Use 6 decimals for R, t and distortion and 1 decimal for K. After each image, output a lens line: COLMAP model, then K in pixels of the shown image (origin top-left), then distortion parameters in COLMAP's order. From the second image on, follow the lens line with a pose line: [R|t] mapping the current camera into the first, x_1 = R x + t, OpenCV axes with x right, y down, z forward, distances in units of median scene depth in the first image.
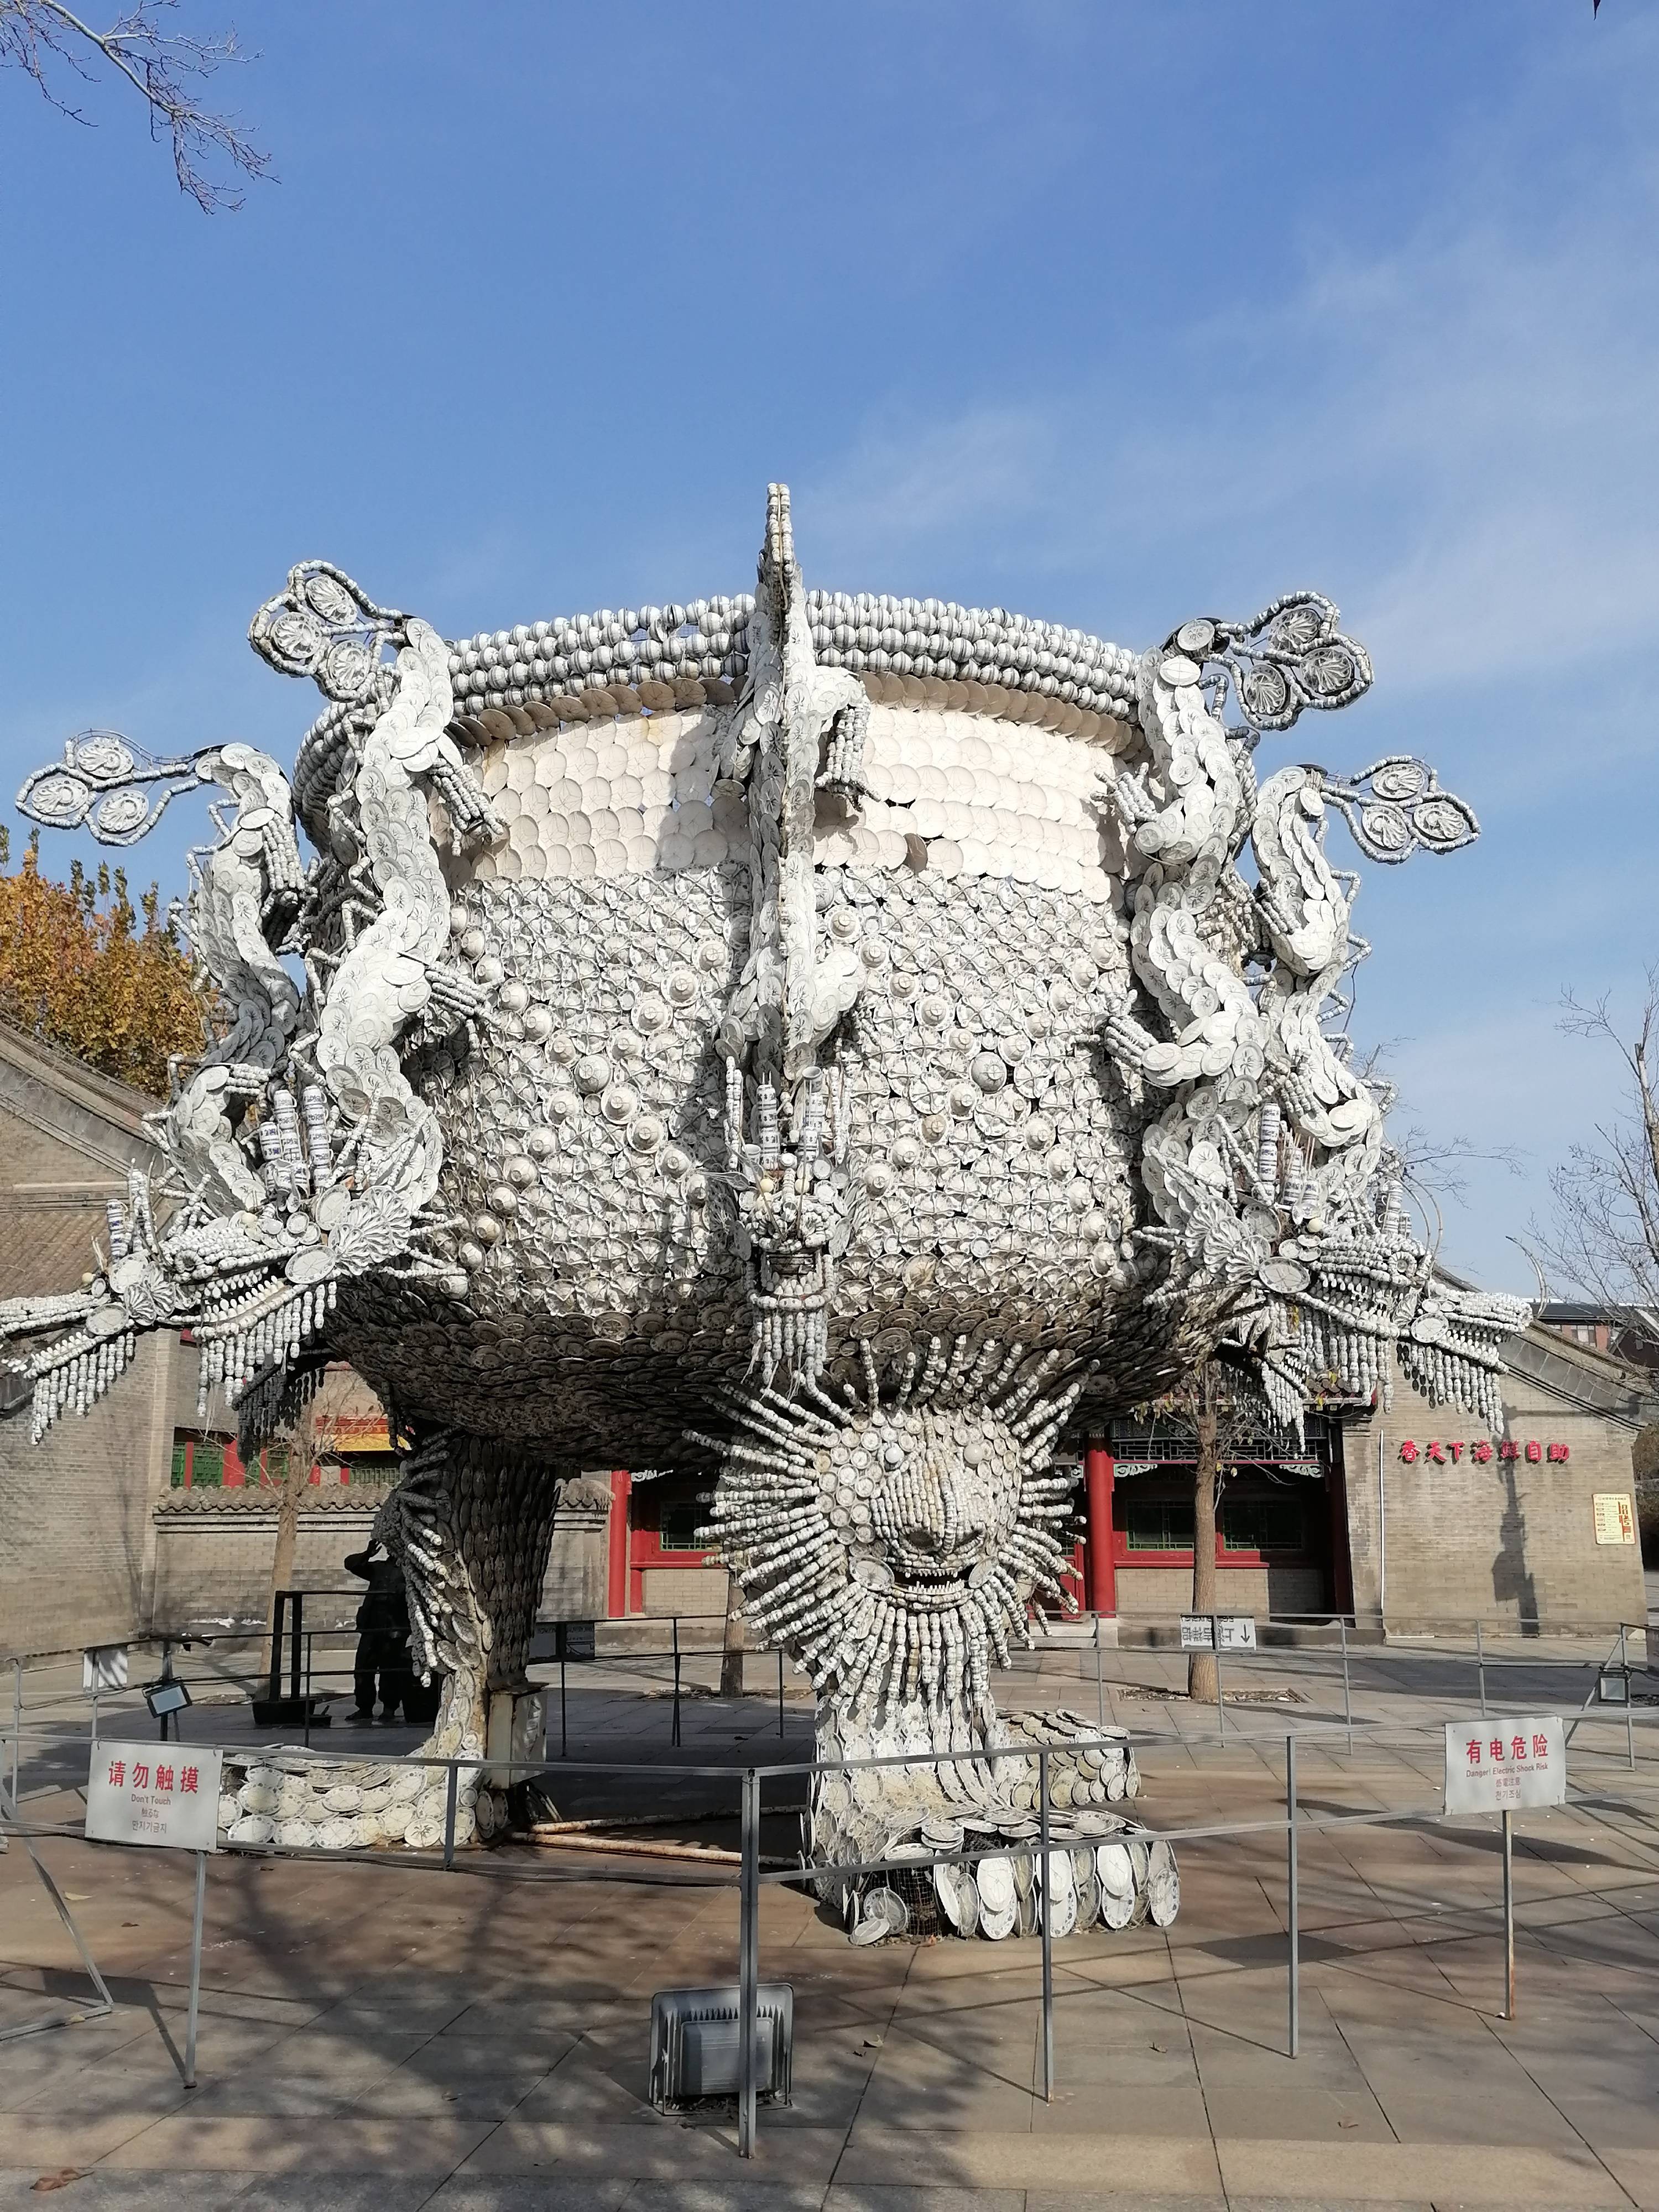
lens RADIAL K [[2057.0, 0, 830.2], [0, 2057.0, 1100.0], [0, 0, 1]] dist [0.078998, 0.000000]
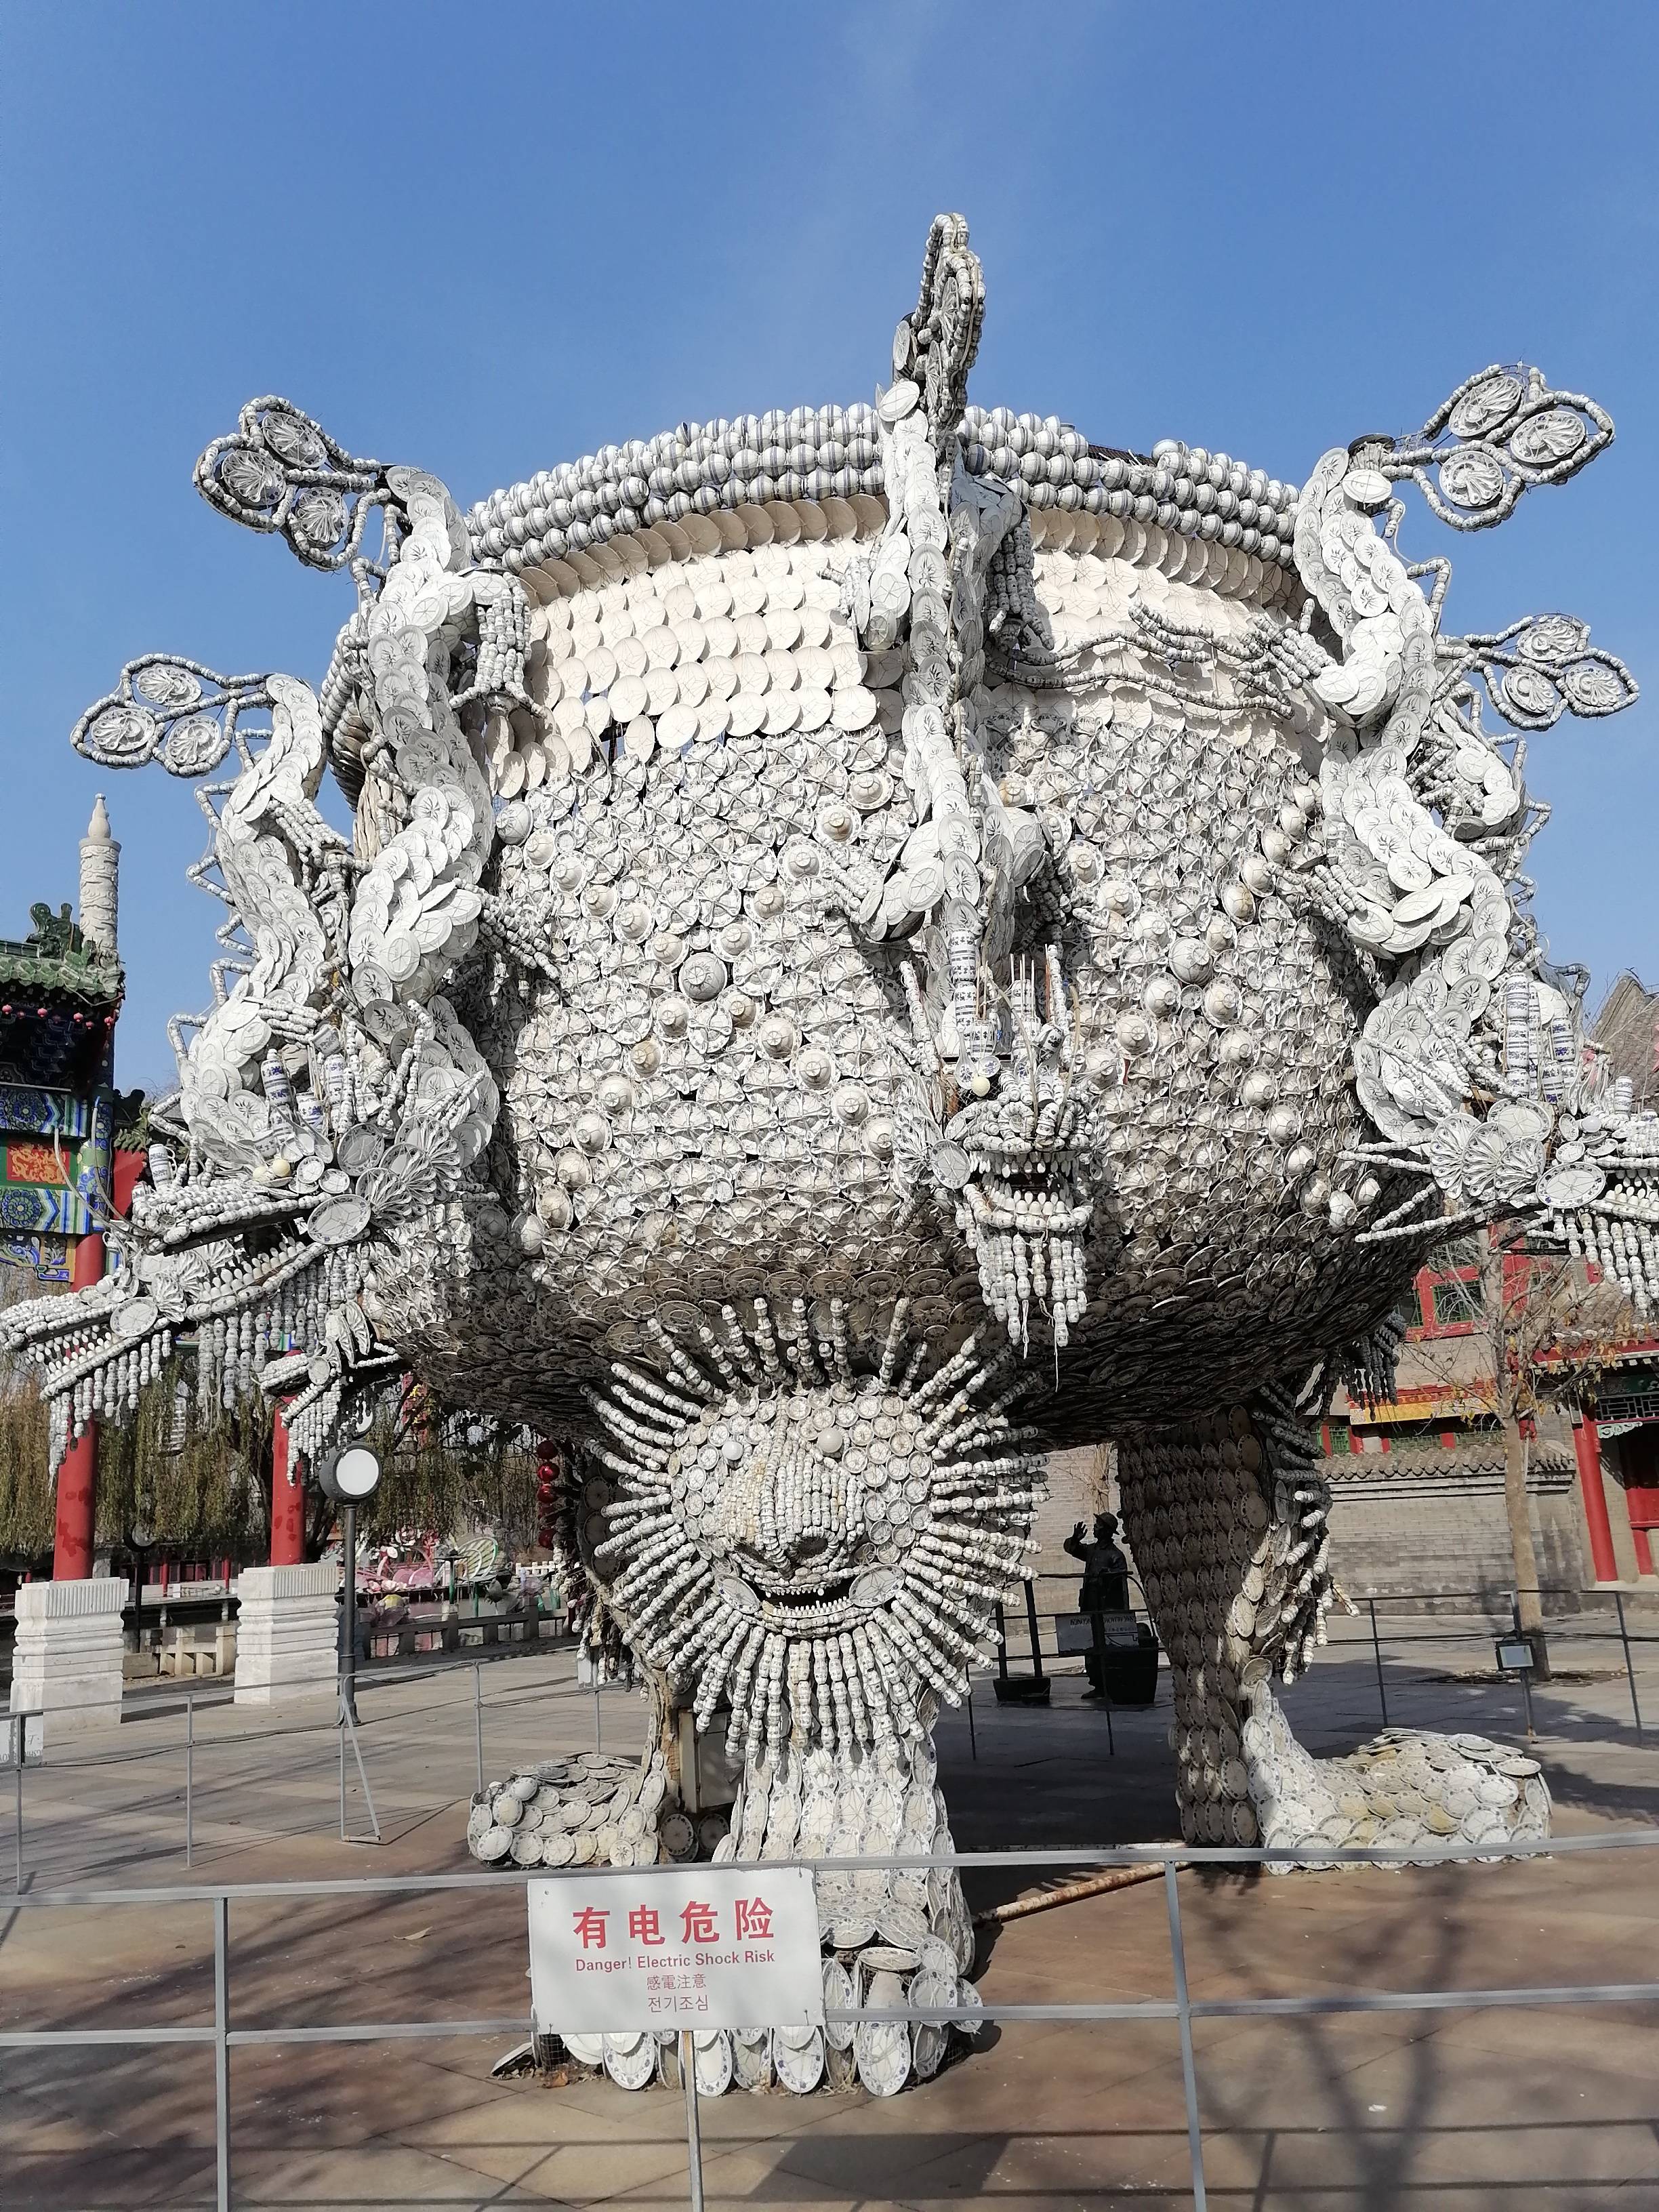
lens RADIAL K [[1743.9, 0, 824.8], [0, 1743.9, 1108.9], [0, 0, 1]] dist [0.072146, -0.001595]
pose [[0.770864, -0.189307, -0.608220, 0.516576], [0.184008, 0.980292, -0.071899, 0.094856], [0.609844, -0.056493, 0.790506, 0.473516]]
